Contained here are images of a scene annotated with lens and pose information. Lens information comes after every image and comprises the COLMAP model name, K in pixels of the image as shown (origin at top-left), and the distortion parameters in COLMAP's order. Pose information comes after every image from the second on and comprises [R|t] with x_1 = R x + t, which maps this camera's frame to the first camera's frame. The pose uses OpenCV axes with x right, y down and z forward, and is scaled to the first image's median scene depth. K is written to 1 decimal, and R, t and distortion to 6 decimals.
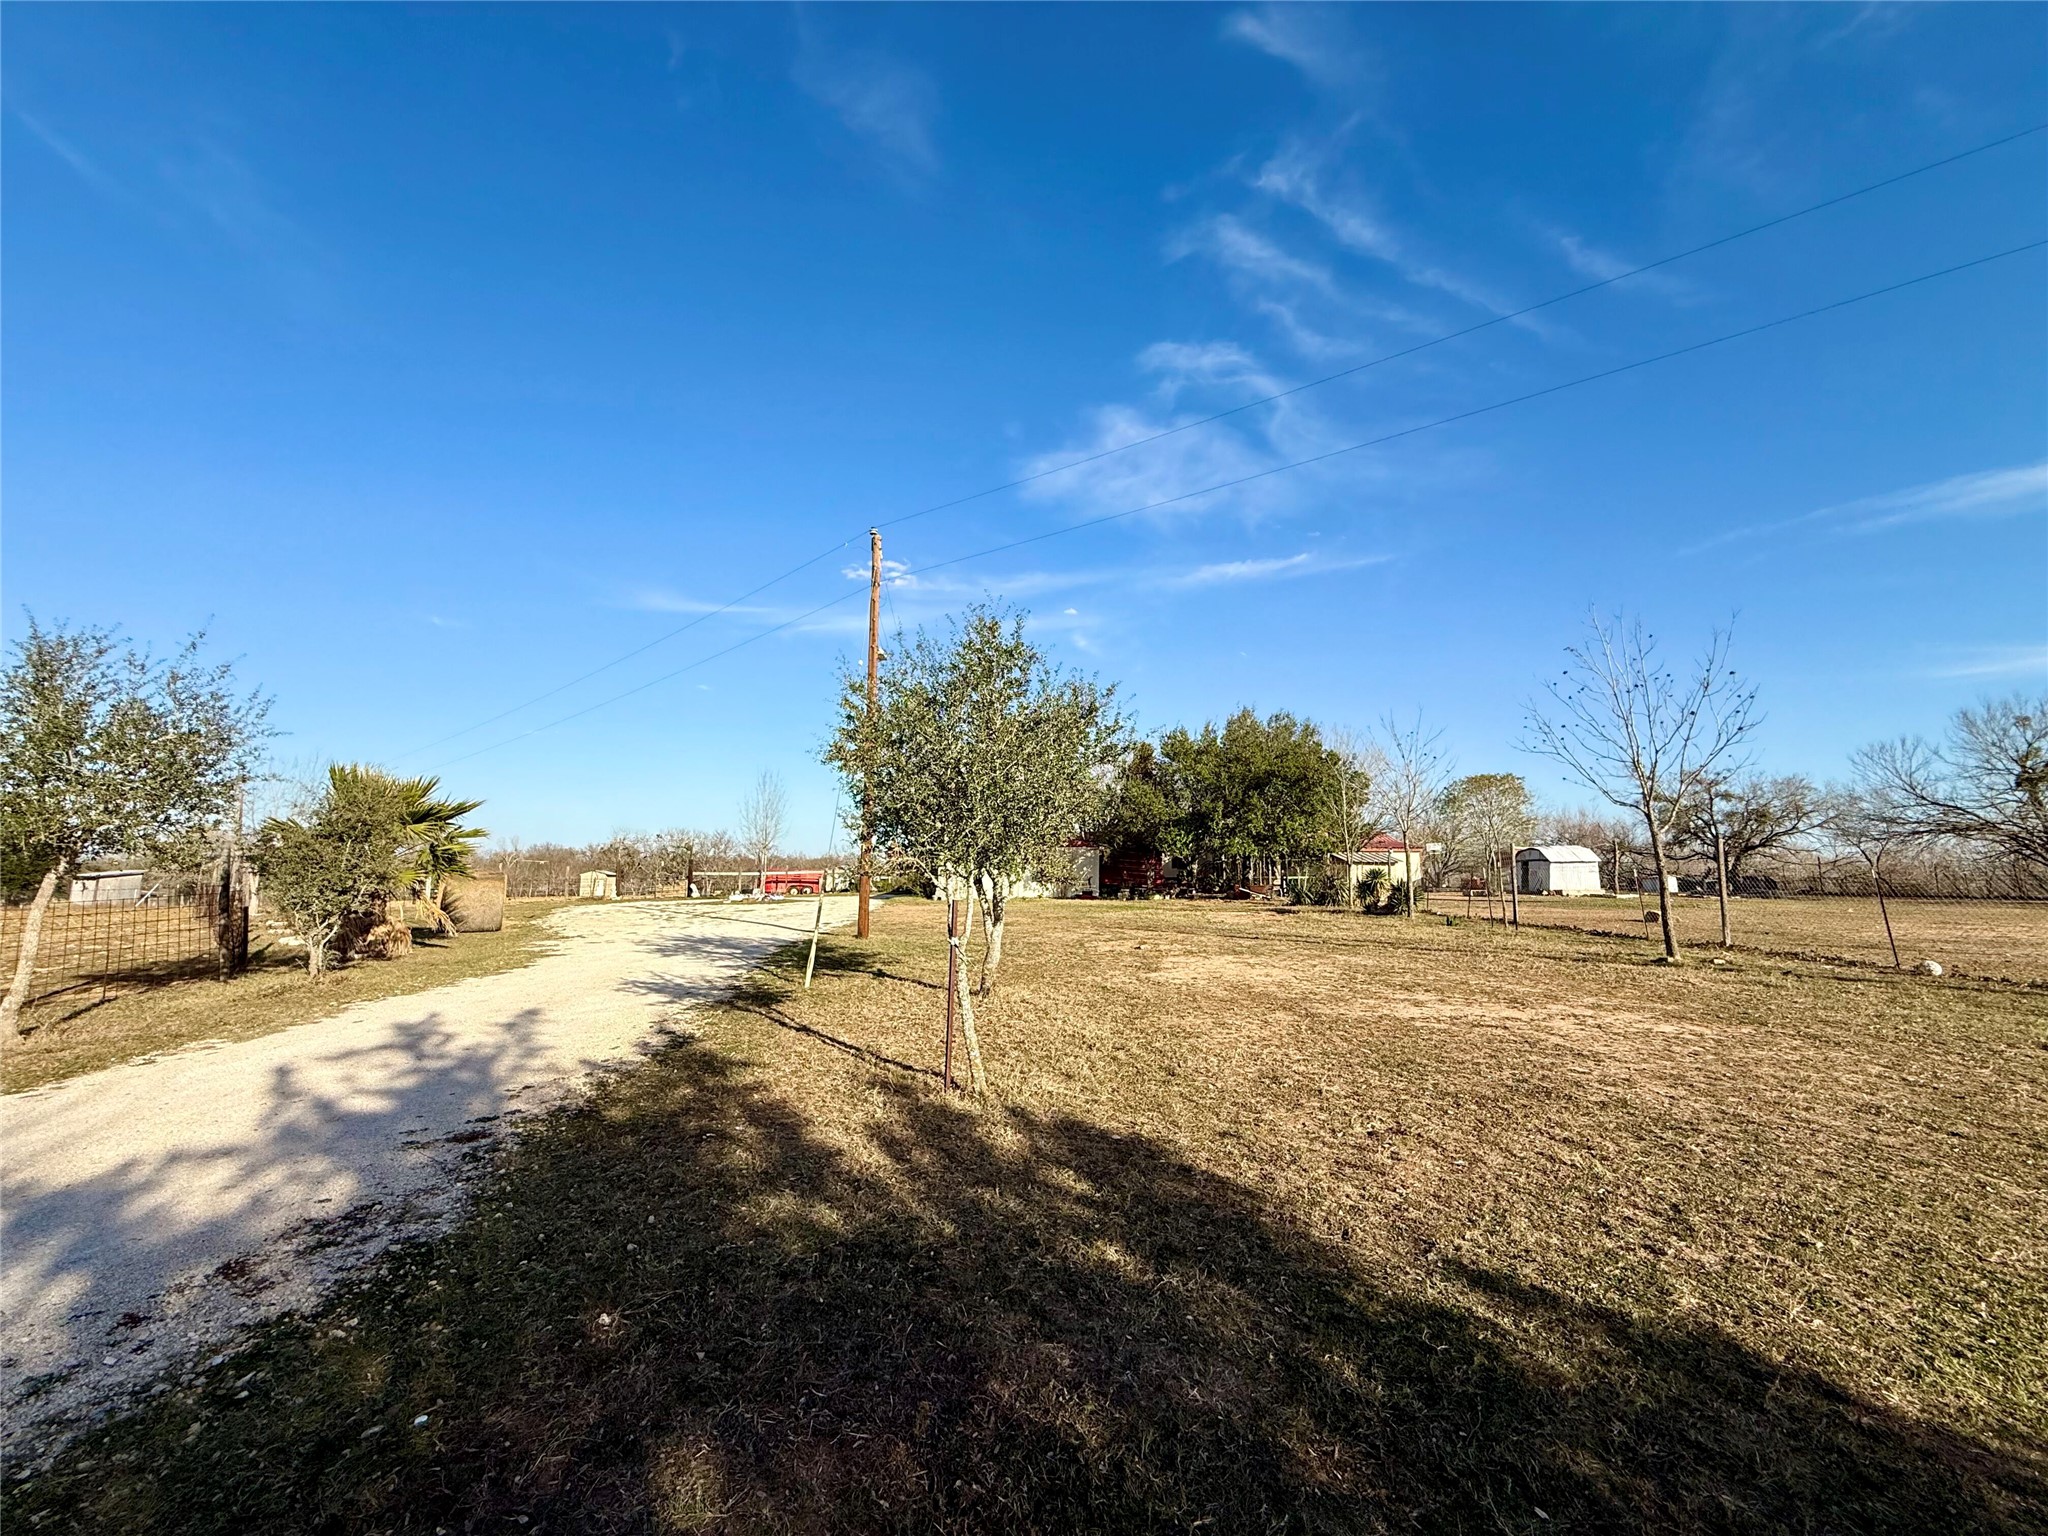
lens RADIAL K [[820.1, 0, 1010.7], [0, 820.1, 771.0], [0, 0, 1]] dist [0.001603, -0.000001]
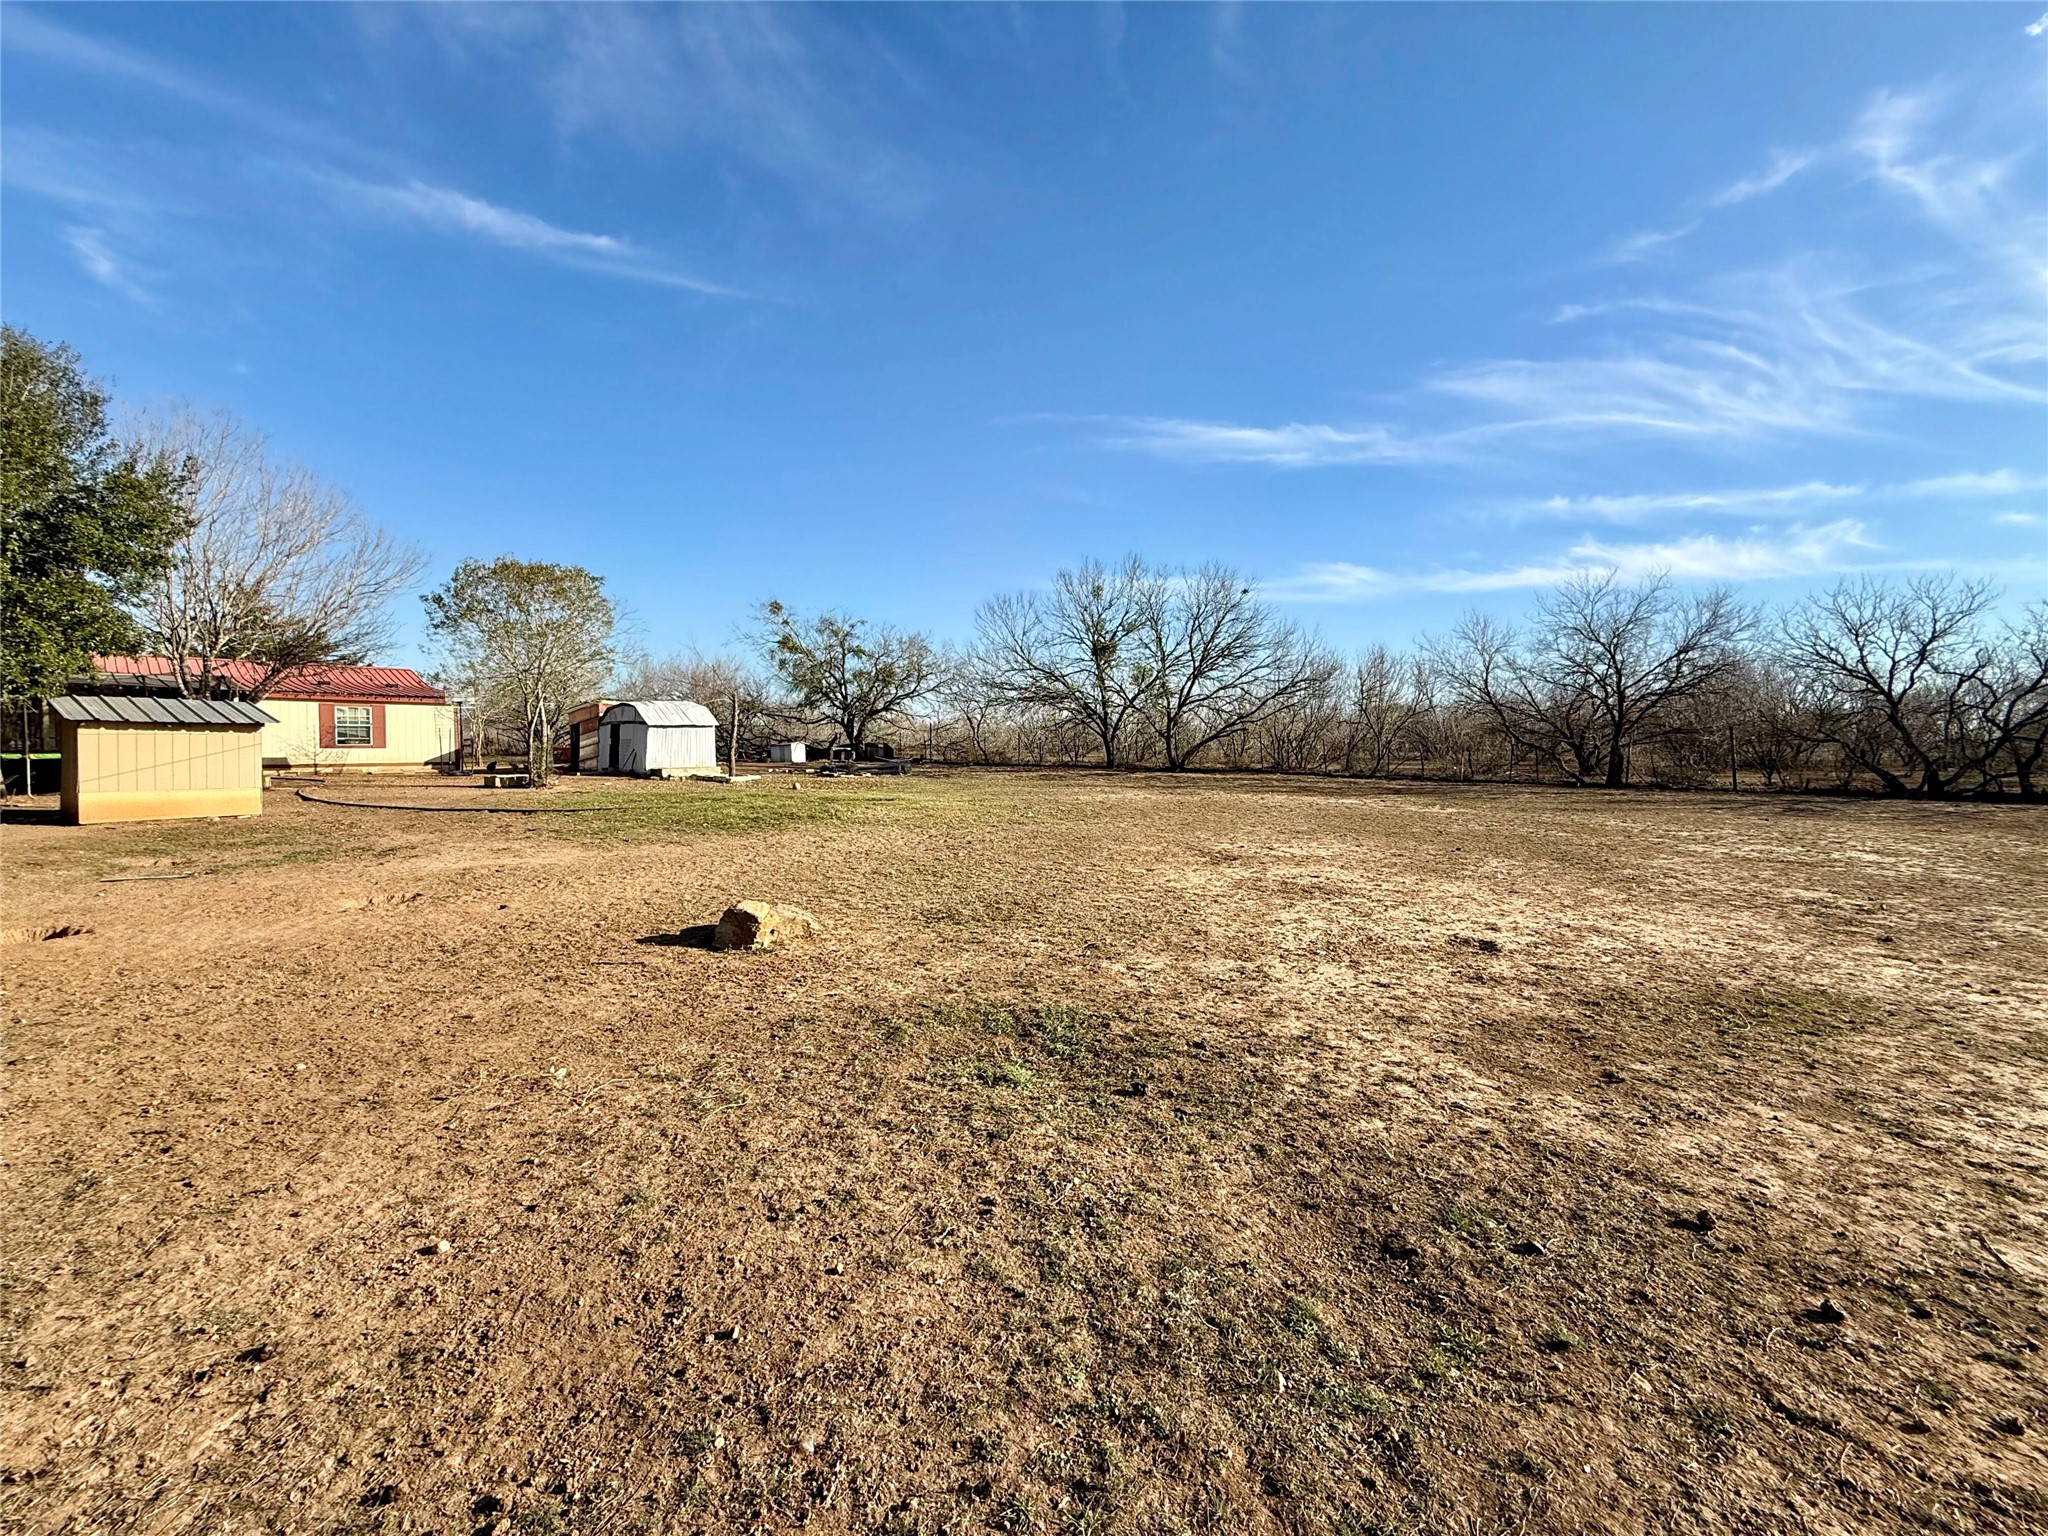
lens RADIAL K [[820.1, 0, 1017.0], [0, 820.1, 763.5], [0, 0, 1]] dist [0.001603, -0.000001]
pose [[0.596539, -0.025062, 0.802193, 0.287578], [-0.106729, 0.988158, 0.110239, 0.035567], [-0.795456, -0.151379, 0.586800, 0.357863]]
